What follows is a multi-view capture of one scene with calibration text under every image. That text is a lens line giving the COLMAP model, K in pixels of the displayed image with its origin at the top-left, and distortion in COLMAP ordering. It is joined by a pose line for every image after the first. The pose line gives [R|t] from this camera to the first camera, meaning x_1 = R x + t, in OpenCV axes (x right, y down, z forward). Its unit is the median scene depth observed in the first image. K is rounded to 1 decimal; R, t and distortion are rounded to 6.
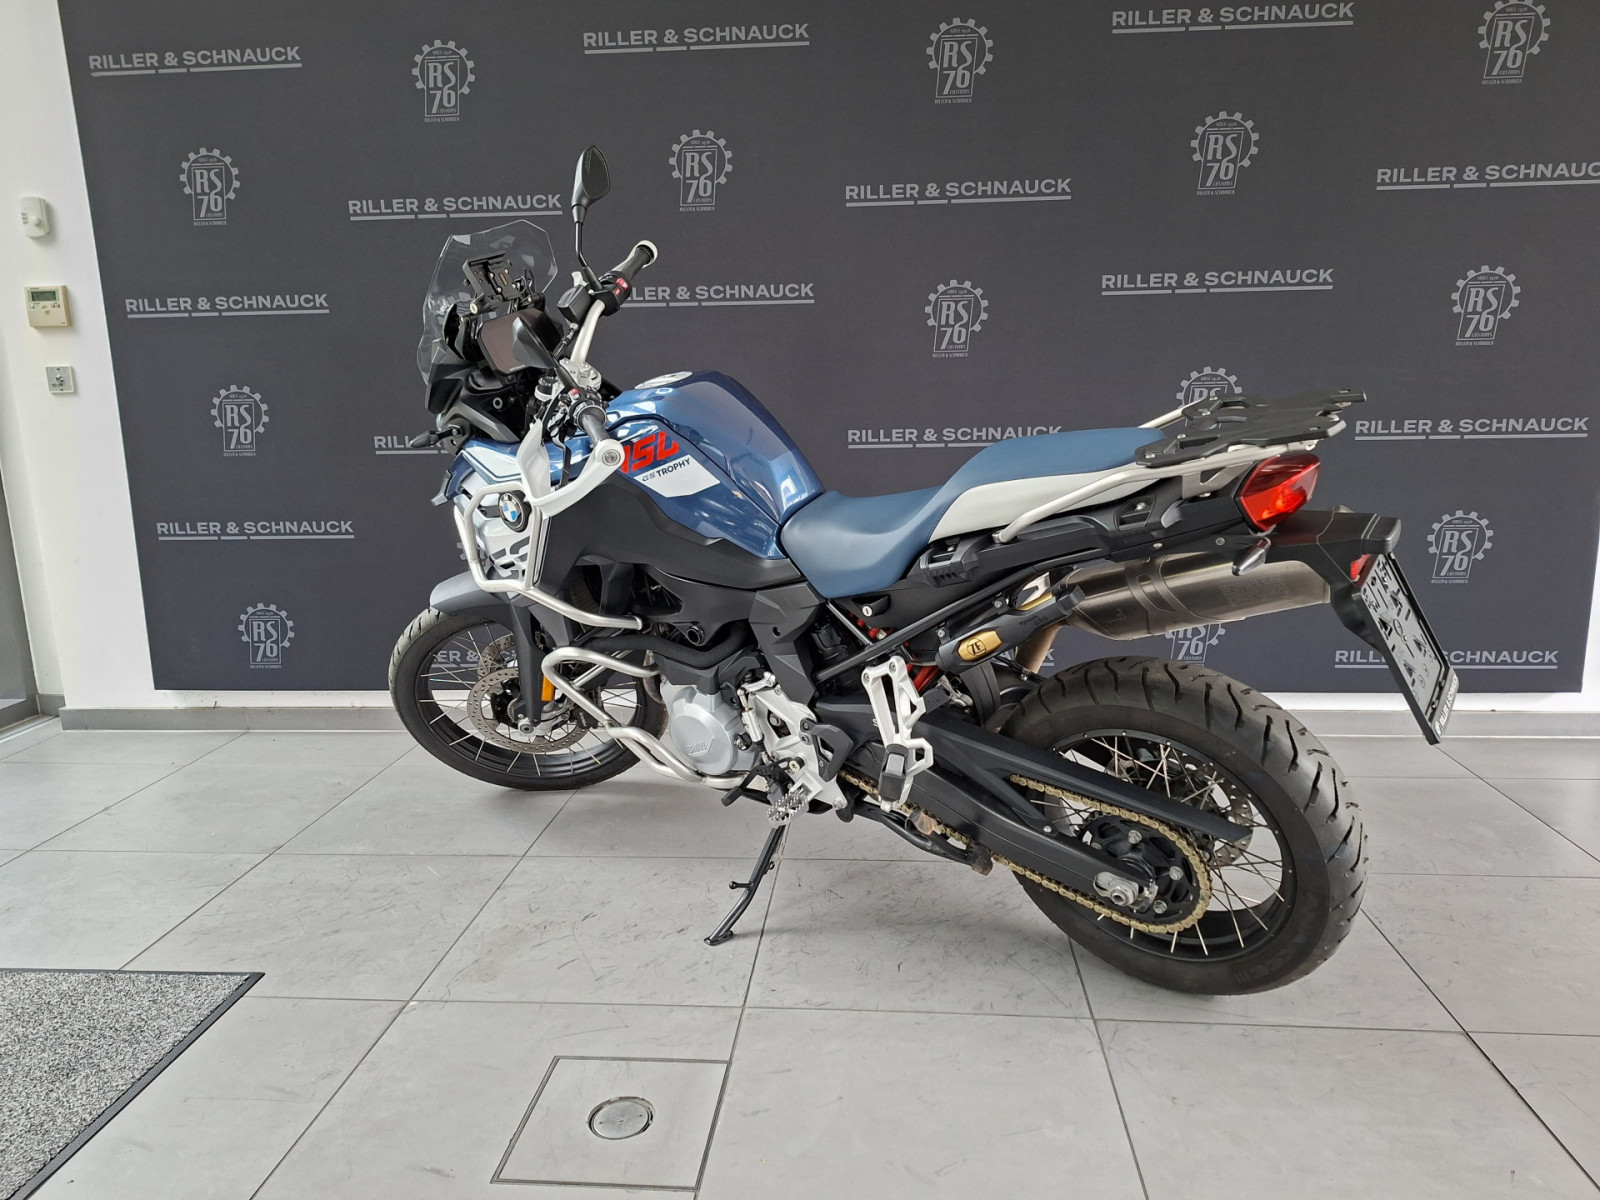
lens RADIAL K [[1058.4, 0, 800.3], [0, 1058.4, 601.7], [0, 0, 1]] dist [0.024804, -0.020676]
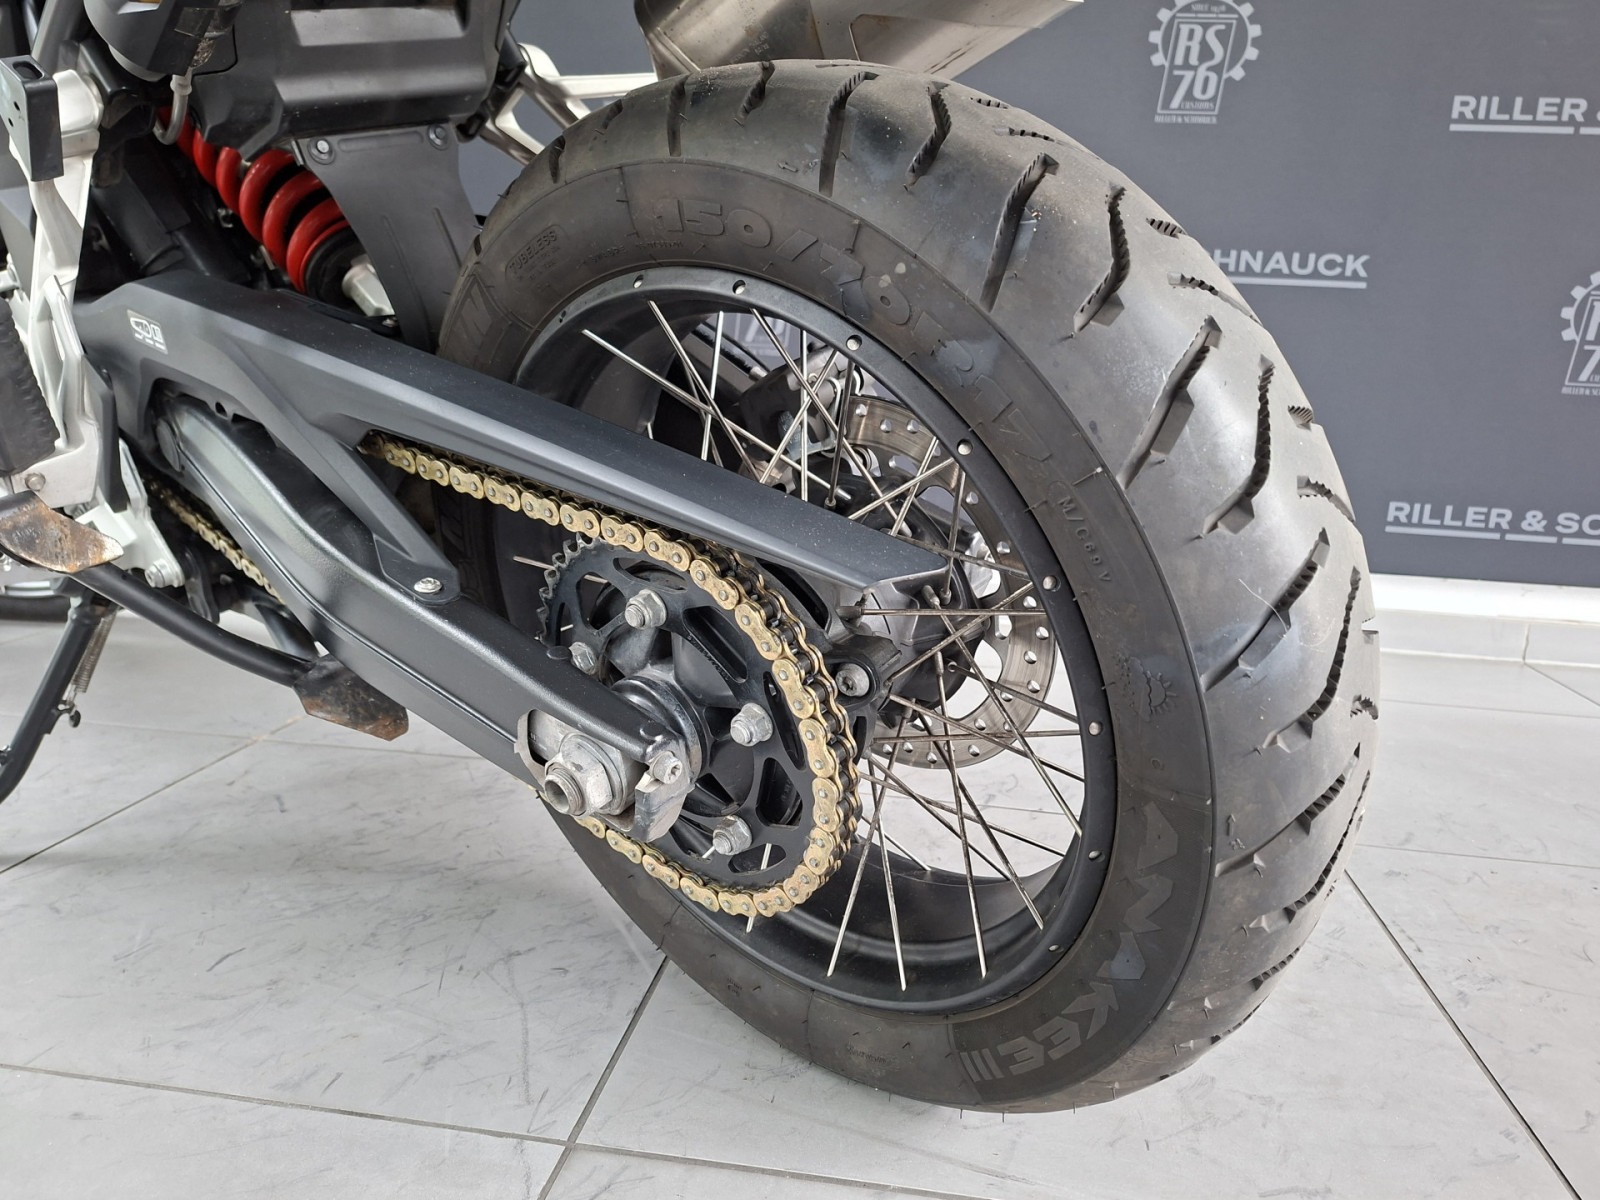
lens RADIAL K [[1058.4, 0, 834.6], [0, 1058.4, 610.5], [0, 0, 1]] dist [0.024804, -0.020676]
pose [[0.996720, 0.072000, -0.036948, 0.368251], [-0.071697, 0.997382, 0.009455, 0.206543], [0.037532, -0.006774, 0.999272, 0.655813]]
